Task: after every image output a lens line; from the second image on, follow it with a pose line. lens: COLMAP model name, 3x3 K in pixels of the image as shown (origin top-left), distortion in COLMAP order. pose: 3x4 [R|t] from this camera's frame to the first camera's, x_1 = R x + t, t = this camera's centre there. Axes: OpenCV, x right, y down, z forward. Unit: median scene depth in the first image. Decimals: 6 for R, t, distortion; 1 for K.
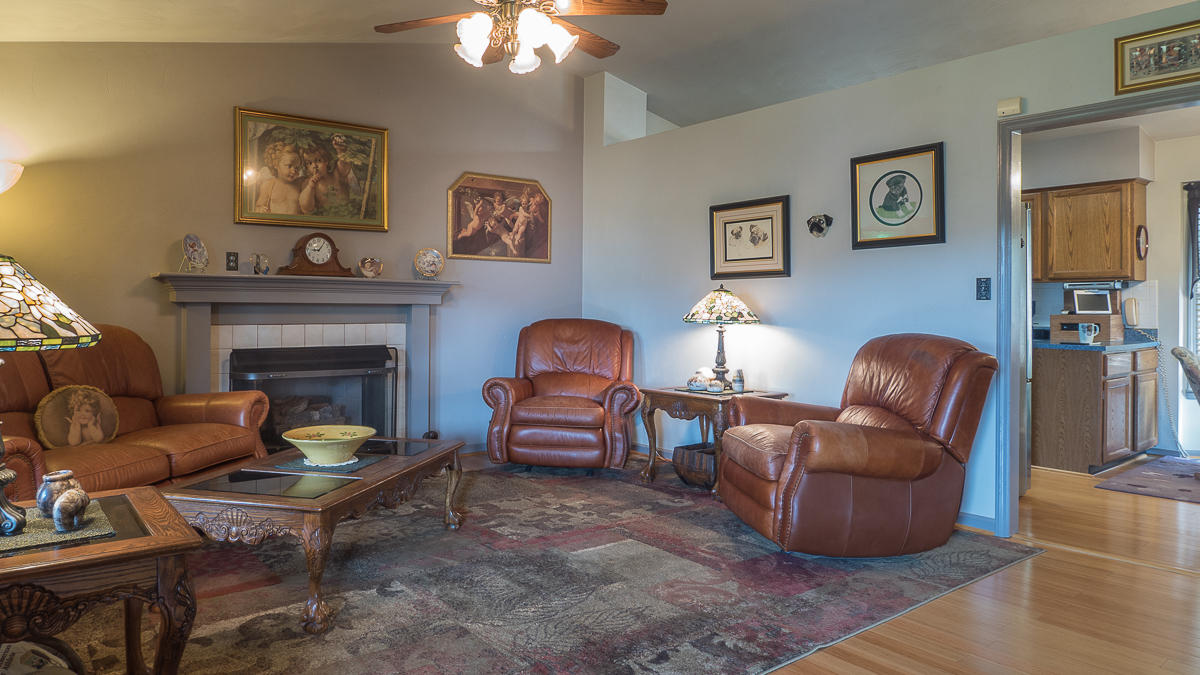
lens RADIAL K [[760.6, 0, 558.1], [0, 760.6, 304.9], [0, 0, 1]] dist [-0.004736, -0.004560]
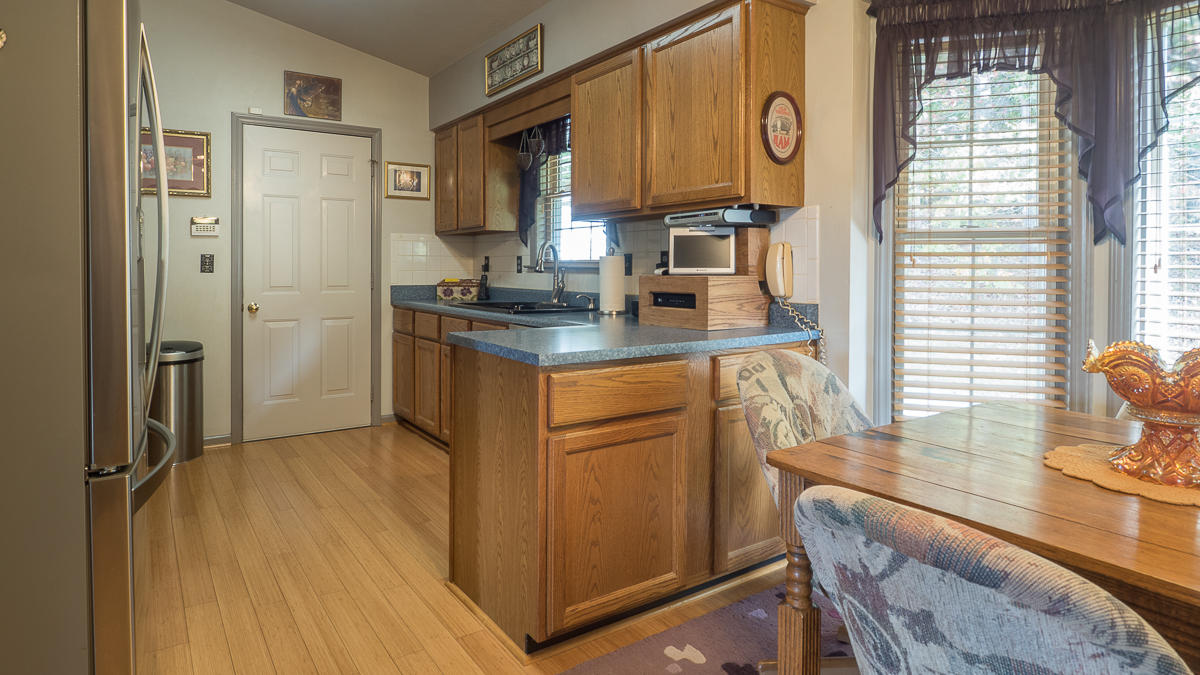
lens RADIAL K [[684.7, 0, 590.0], [0, 684.7, 274.5], [0, 0, 1]] dist [0.000274, -0.001691]
pose [[0.999132, -0.002714, -0.041572, 0.769582], [0.003290, 0.999900, 0.013783, 0.006611], [0.041530, -0.013908, 0.999040, 0.639404]]
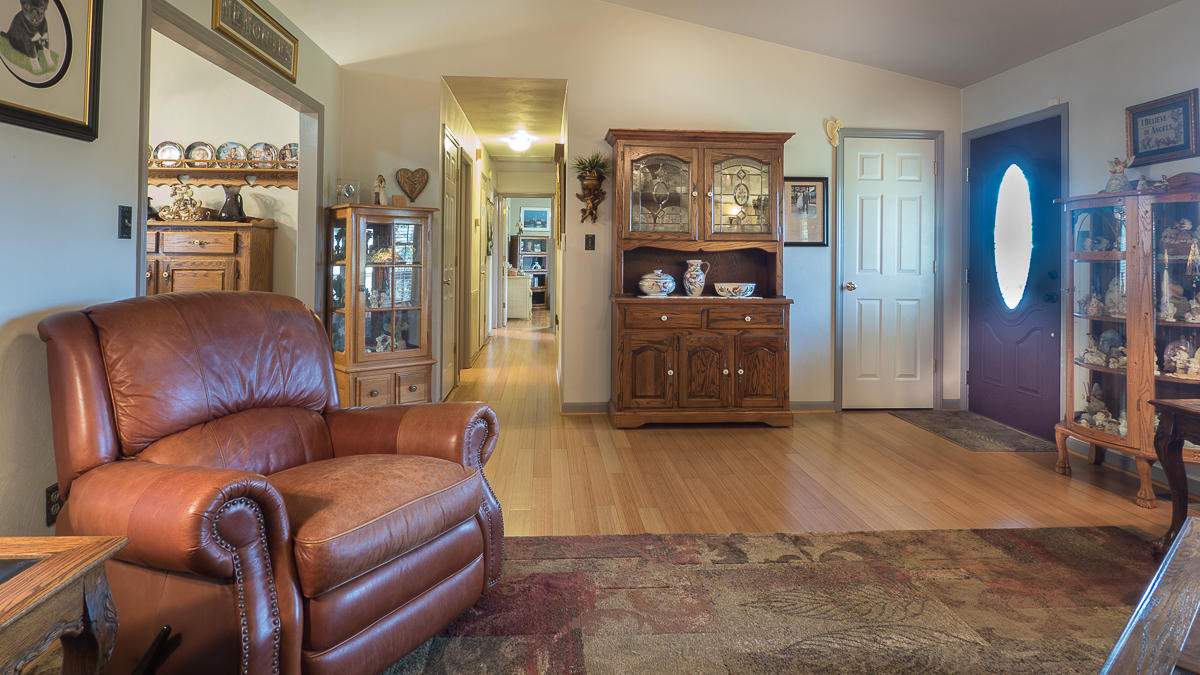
lens RADIAL K [[680.9, 0, 589.6], [0, 680.9, 242.4], [0, 0, 1]] dist [-0.000788, -0.003260]
pose [[-0.827088, -0.001866, 0.562069, -0.095856], [-0.013687, 0.999765, -0.016821, 0.001232], [-0.561906, -0.021606, -0.826919, 0.981706]]
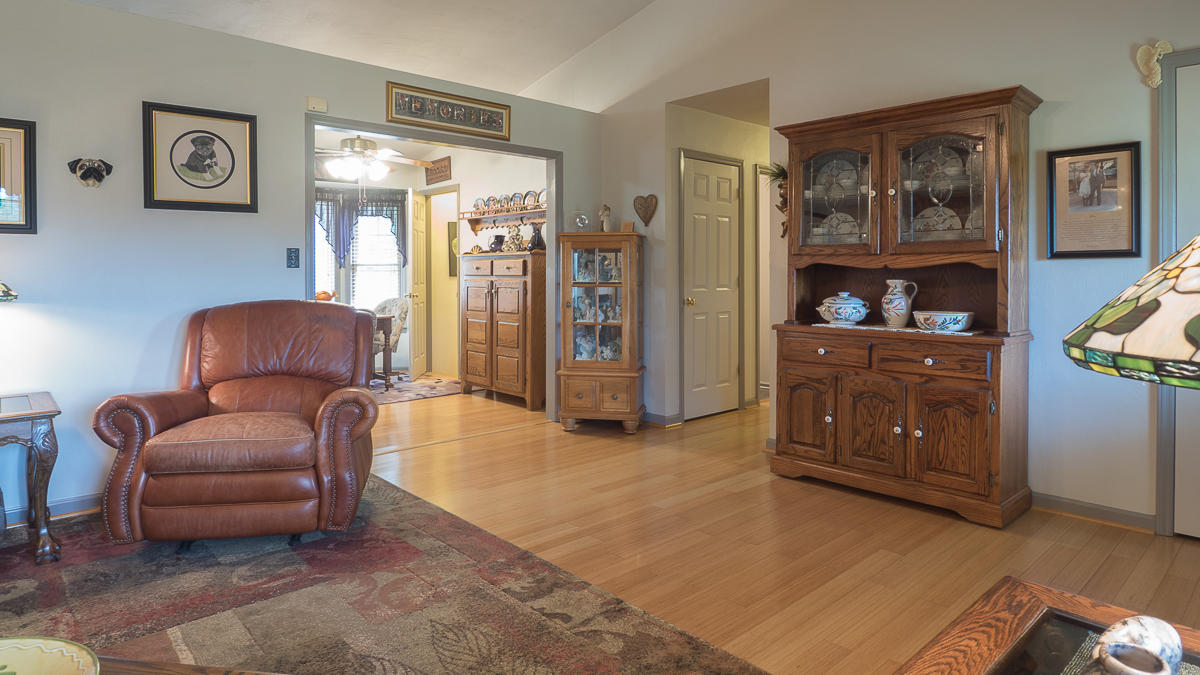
lens RADIAL K [[684.7, 0, 590.0], [0, 684.7, 274.5], [0, 0, 1]] dist [0.000274, -0.001691]
pose [[-0.082478, -0.006901, 0.996569, -0.379715], [-0.000911, 0.999976, 0.006849, -0.002576], [-0.996593, -0.000343, -0.082482, 0.497660]]
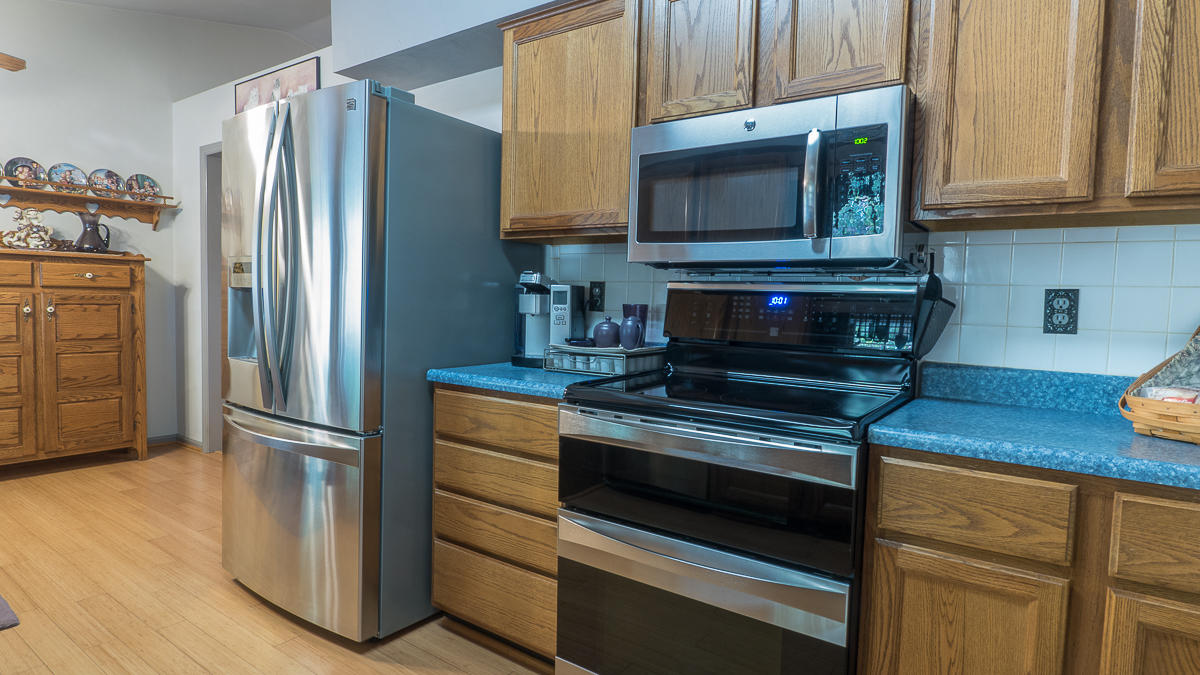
lens RADIAL K [[653.8, 0, 583.3], [0, 653.8, 331.9], [0, 0, 1]] dist [0.002939, -0.007129]
pose [[-0.960018, -0.013073, -0.279632, 0.452614], [-0.028578, 0.998267, 0.051442, 0.003956], [0.278475, 0.057377, -0.958728, 1.474559]]
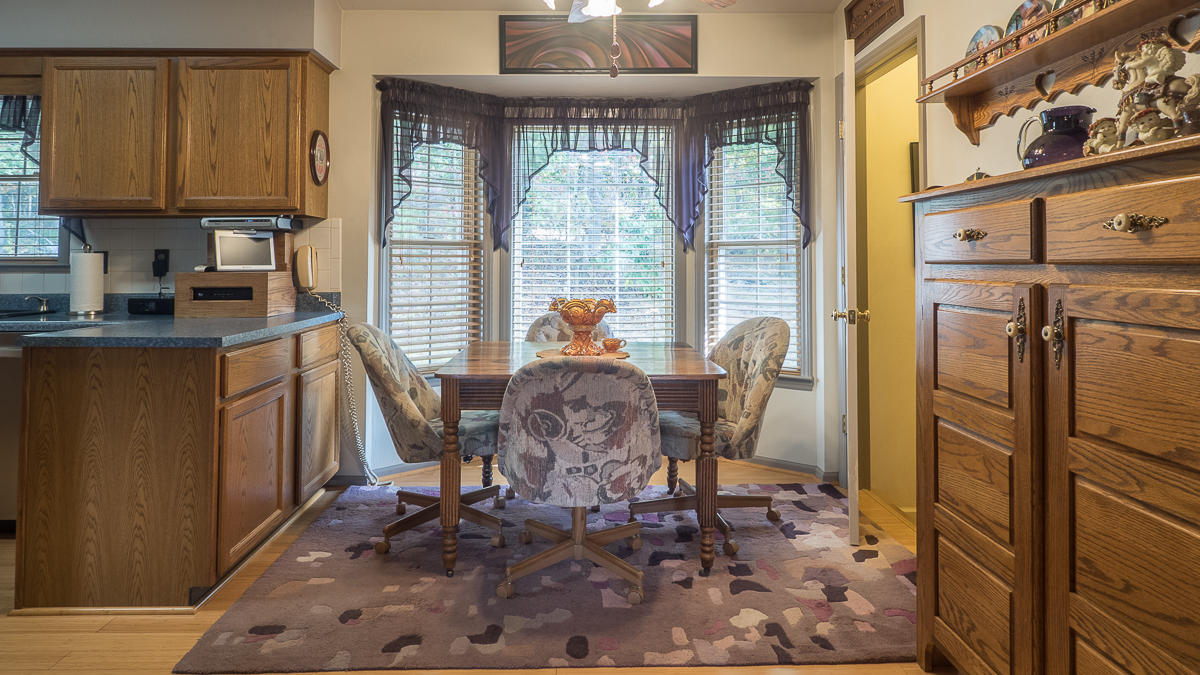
lens RADIAL K [[680.9, 0, 589.6], [0, 680.9, 242.4], [0, 0, 1]] dist [-0.000788, -0.003260]
pose [[0.588705, 0.021558, 0.808060, 0.512900], [0.002214, 0.999598, -0.028280, 0.006503], [-0.808345, 0.018437, 0.588421, 0.555471]]
